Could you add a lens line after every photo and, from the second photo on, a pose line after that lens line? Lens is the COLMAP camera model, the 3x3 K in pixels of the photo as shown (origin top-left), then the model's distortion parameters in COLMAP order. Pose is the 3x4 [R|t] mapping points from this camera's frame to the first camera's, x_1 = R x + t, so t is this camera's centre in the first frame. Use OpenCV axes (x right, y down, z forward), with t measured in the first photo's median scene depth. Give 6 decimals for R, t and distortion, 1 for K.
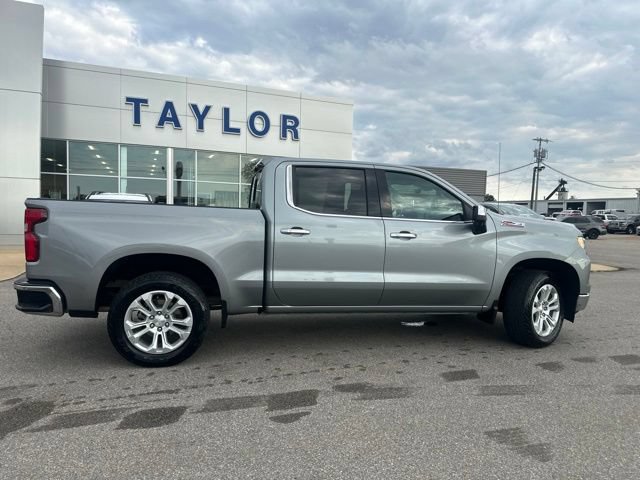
lens RADIAL K [[443.2, 0, 320.0], [0, 443.2, 248.8], [0, 0, 1]] dist [0.069584, -0.085336]
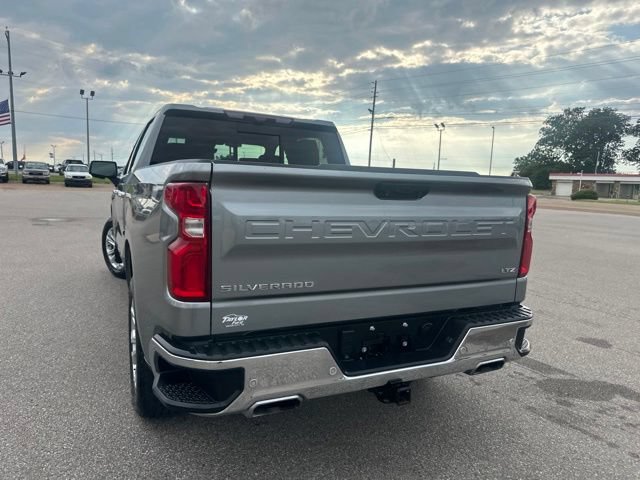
lens RADIAL K [[448.1, 0, 322.5], [0, 448.1, 247.8], [0, 0, 1]] dist [0.061355, -0.091280]
pose [[-0.216951, -0.171522, 0.960996, -1.111113], [0.020880, 0.983402, 0.180235, -0.125516], [-0.975959, 0.059168, -0.209768, 1.301151]]
